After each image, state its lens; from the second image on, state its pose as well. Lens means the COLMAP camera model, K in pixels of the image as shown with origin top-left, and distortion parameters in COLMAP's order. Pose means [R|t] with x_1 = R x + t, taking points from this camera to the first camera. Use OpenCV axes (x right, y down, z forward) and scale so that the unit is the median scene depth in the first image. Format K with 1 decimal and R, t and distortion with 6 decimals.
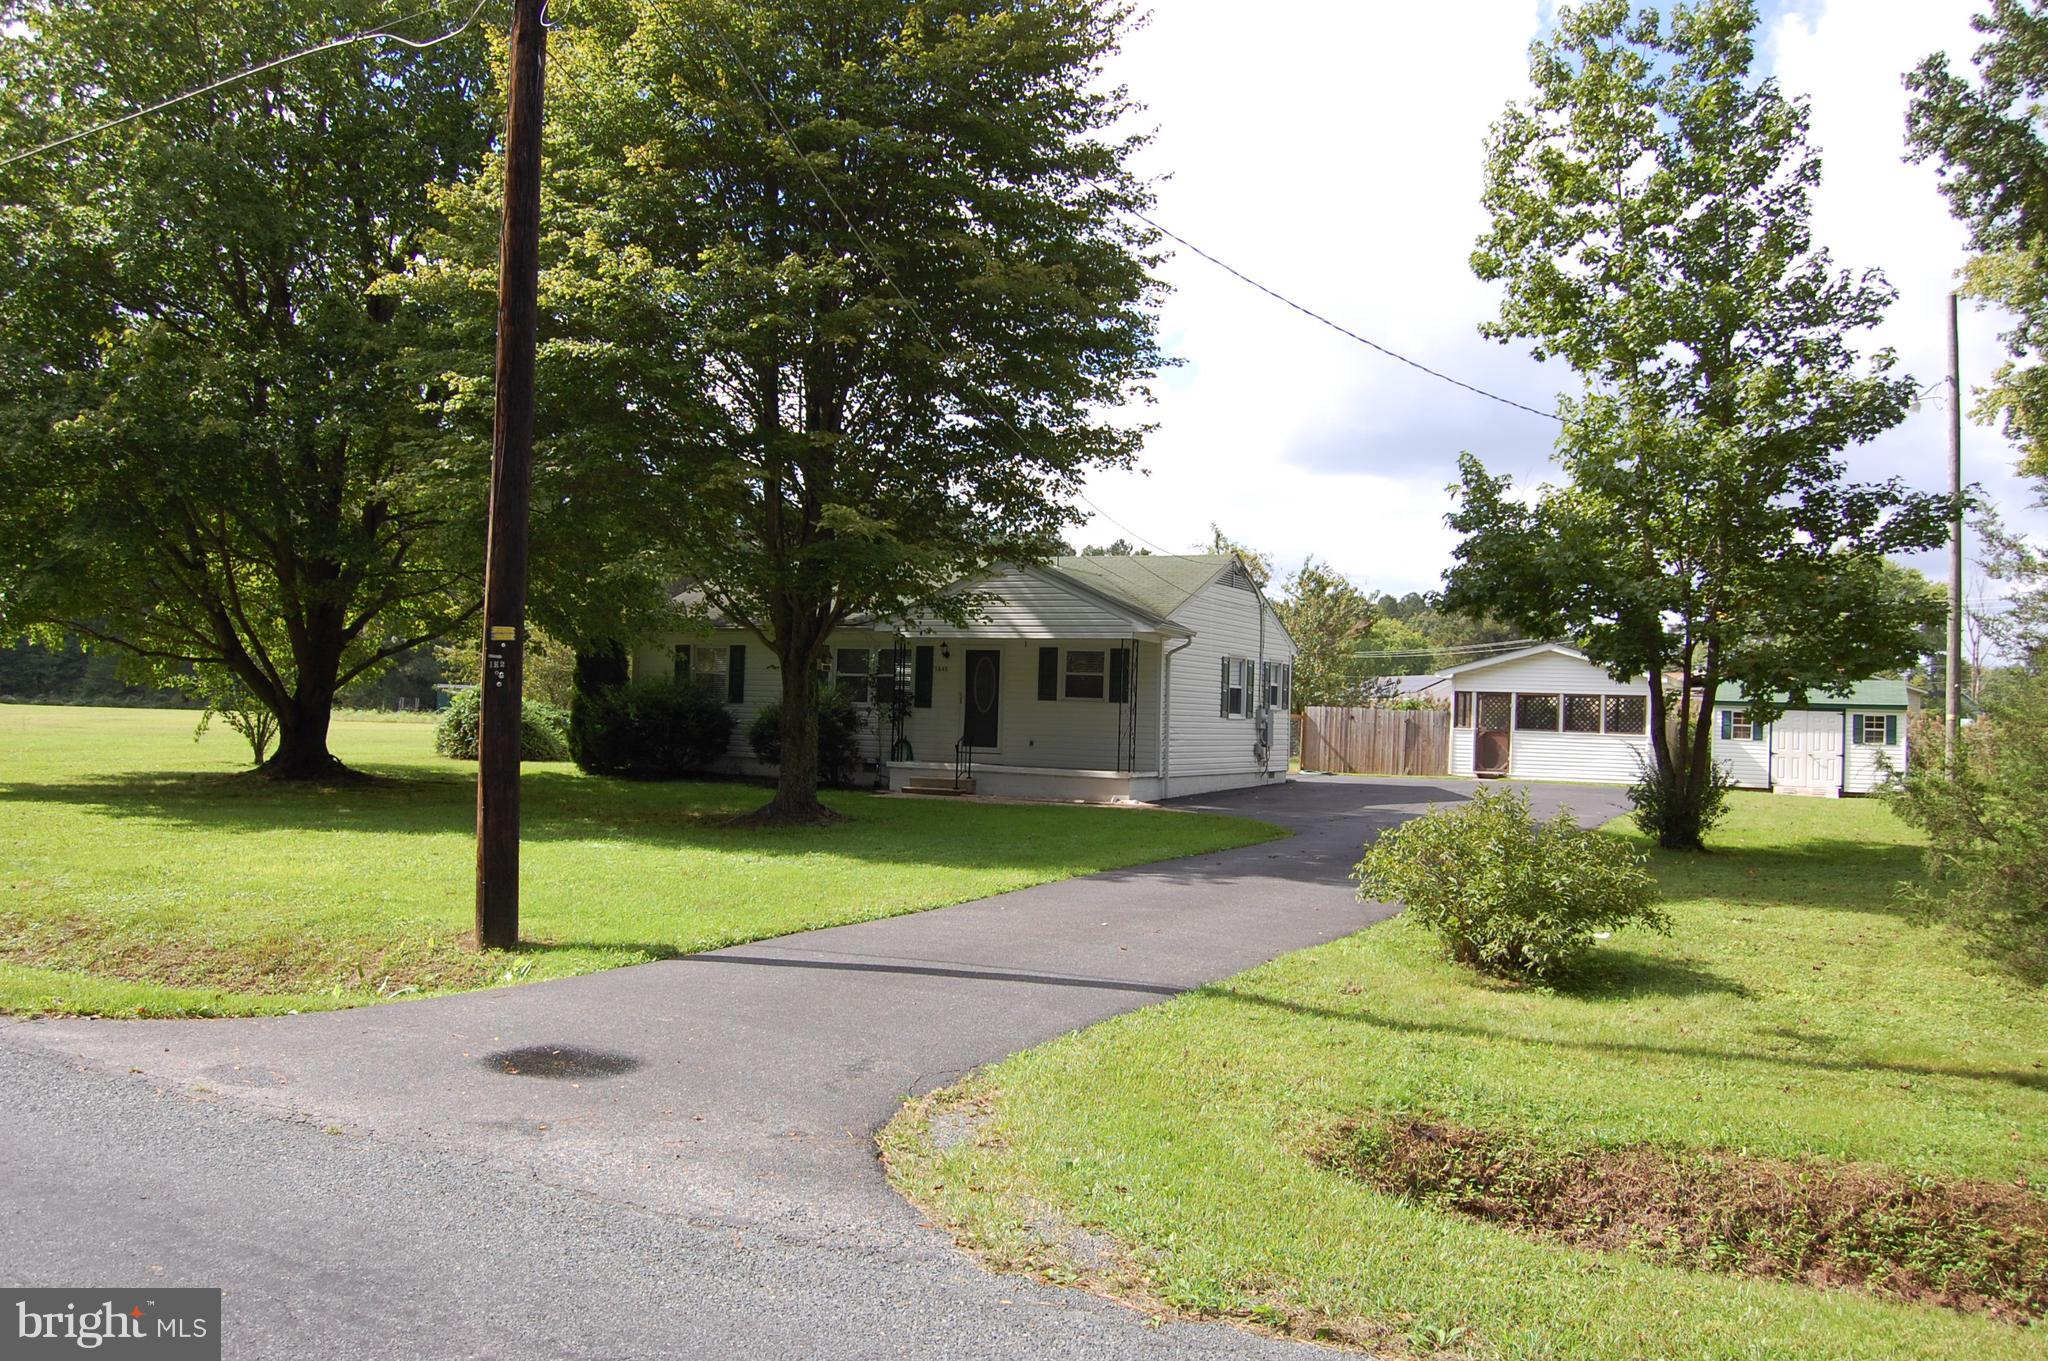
lens RADIAL K [[1596.7, 0, 1024.0], [0, 1596.7, 680.5], [0, 0, 1]] dist [-0.090181, 0.040698]
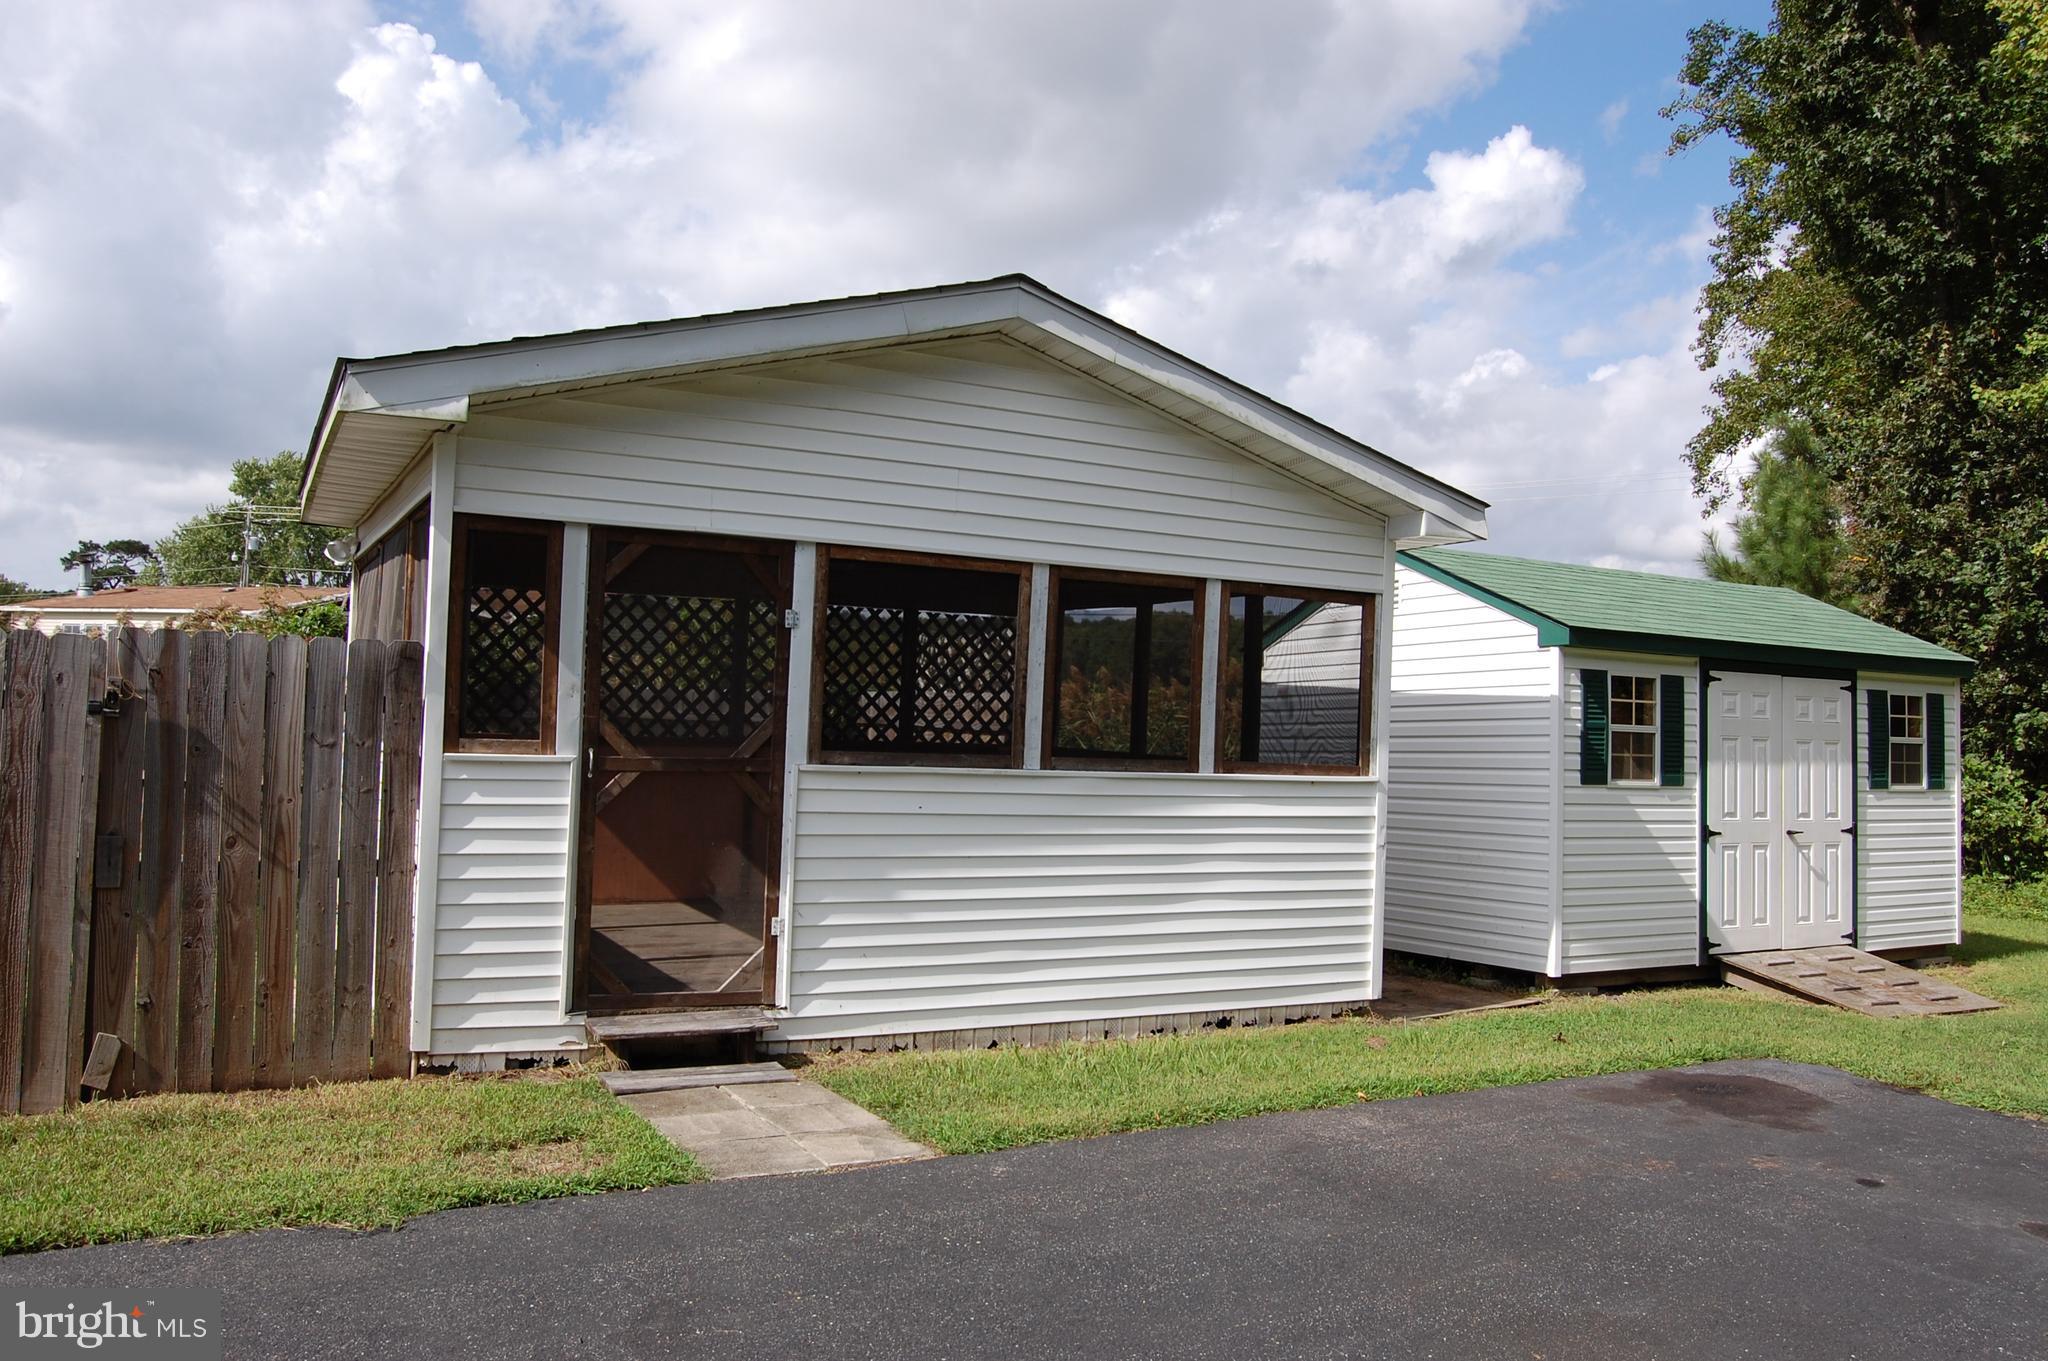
lens RADIAL K [[1596.7, 0, 1024.0], [0, 1596.7, 680.5], [0, 0, 1]] dist [-0.090181, 0.040698]
pose [[0.560107, 0.004955, 0.828406, 0.240462], [-0.033607, 0.999295, 0.016745, 0.025180], [-0.827738, -0.037219, 0.559878, 1.190990]]
